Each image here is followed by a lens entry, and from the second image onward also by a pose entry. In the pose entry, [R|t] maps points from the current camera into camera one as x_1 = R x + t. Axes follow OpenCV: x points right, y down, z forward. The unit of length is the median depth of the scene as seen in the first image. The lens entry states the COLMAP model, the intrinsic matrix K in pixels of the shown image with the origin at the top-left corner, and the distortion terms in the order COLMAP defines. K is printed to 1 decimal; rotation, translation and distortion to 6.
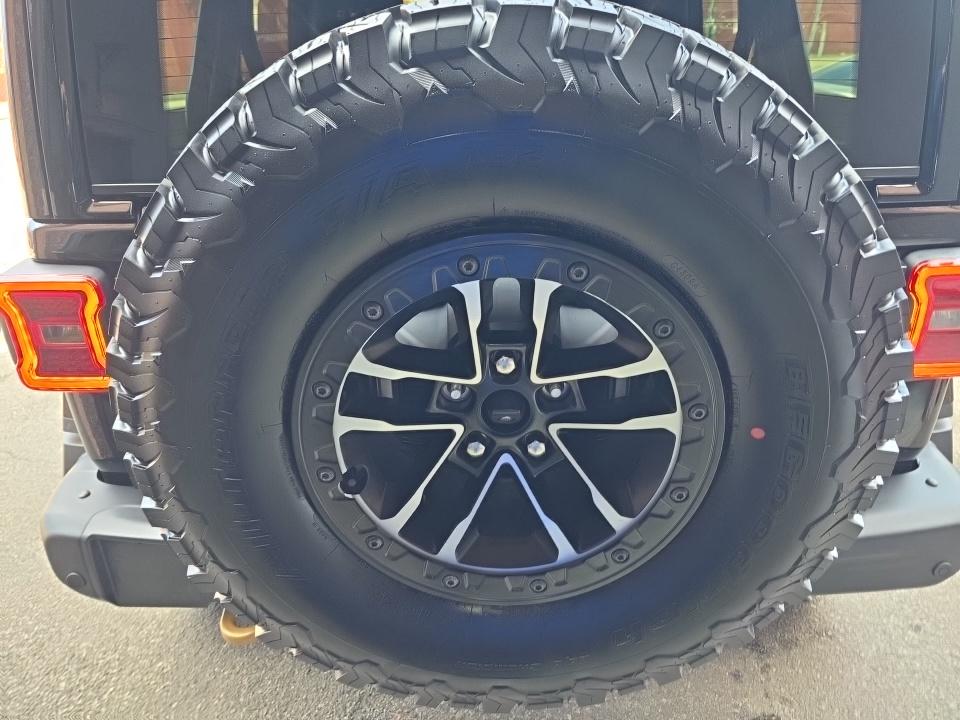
lens RADIAL K [[657.3, 0, 490.6], [0, 657.3, 359.0], [0, 0, 1]] dist [-0.010344, -0.001838]
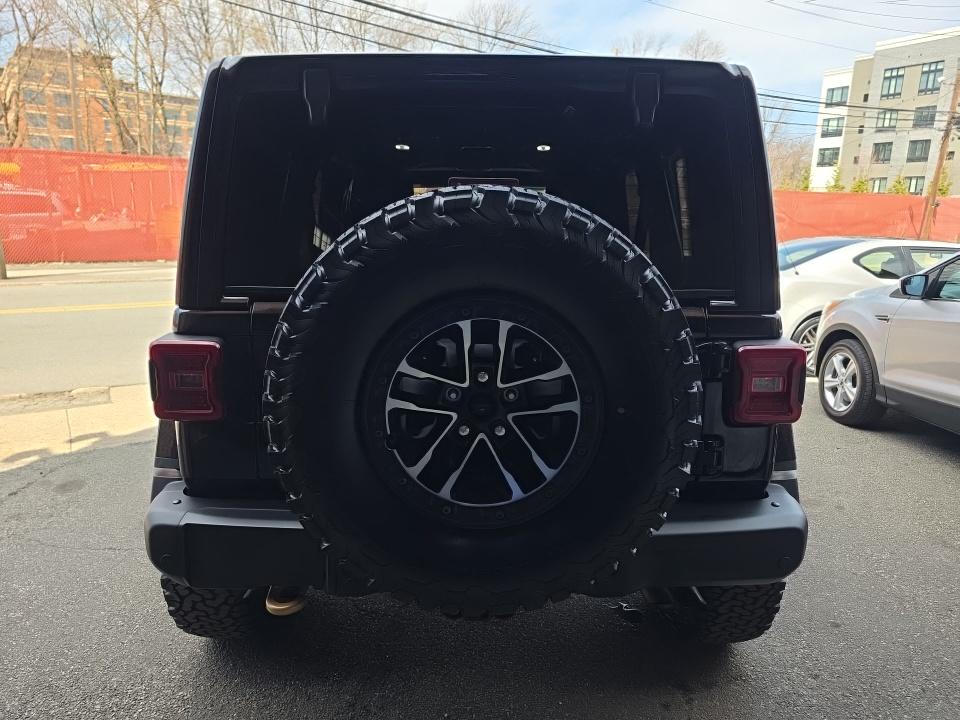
lens RADIAL K [[638.6, 0, 480.0], [0, 638.6, 360.0], [0, 0, 1]] dist [-0.031180, -0.001637]
pose [[0.999330, 0.026982, 0.024737, -0.028846], [-0.020203, 0.970073, -0.241971, 0.383064], [-0.030526, 0.241309, 0.969968, -0.675636]]
